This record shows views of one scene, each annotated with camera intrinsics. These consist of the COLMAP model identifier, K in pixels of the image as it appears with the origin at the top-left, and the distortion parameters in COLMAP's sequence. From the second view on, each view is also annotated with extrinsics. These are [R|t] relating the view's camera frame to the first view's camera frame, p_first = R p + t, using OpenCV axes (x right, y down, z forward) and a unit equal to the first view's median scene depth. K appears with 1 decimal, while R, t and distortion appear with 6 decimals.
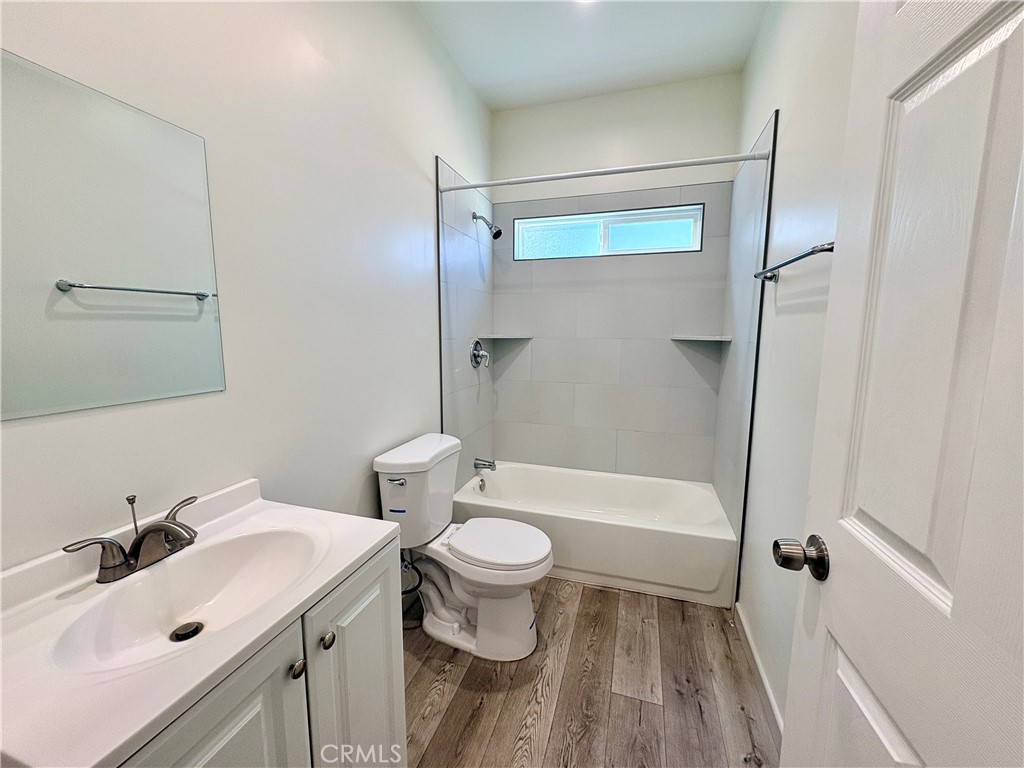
lens RADIAL K [[409.6, 0, 512.0], [0, 409.6, 384.0], [0, 0, 1]] dist [0.001935, 0.000180]
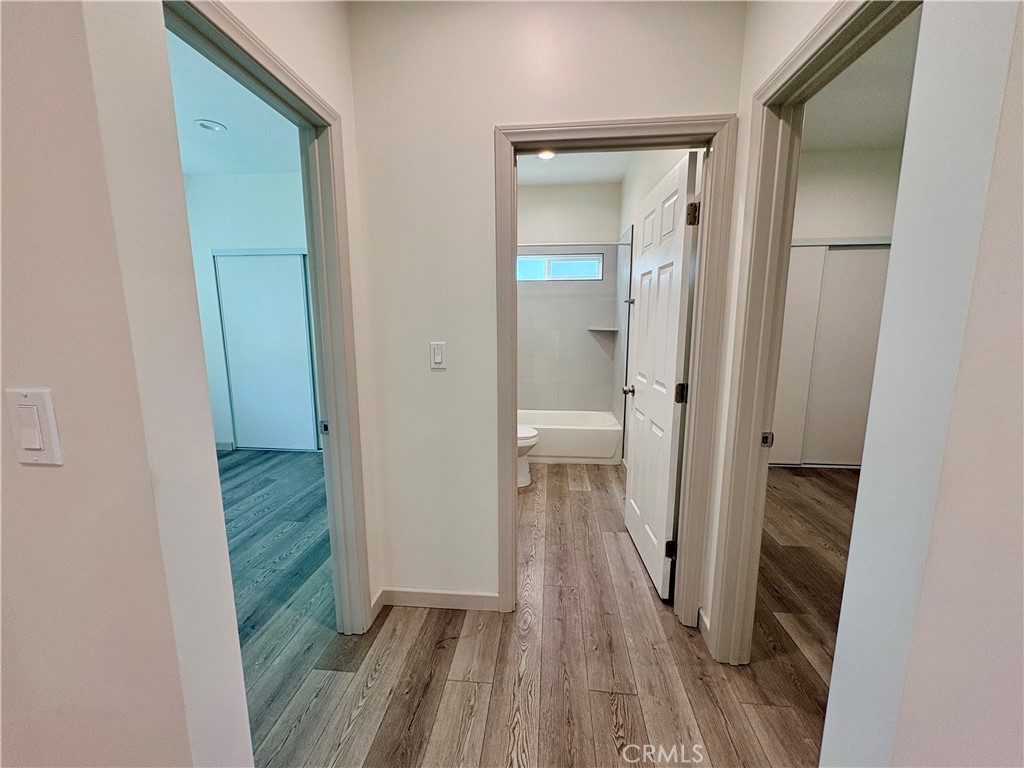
lens RADIAL K [[409.6, 0, 512.0], [0, 409.6, 384.0], [0, 0, 1]] dist [0.001935, 0.000180]
pose [[0.978649, -0.035081, 0.202524, -0.428128], [0.029589, 0.999109, 0.030082, 0.087889], [-0.203399, -0.023448, 0.978815, -0.956330]]
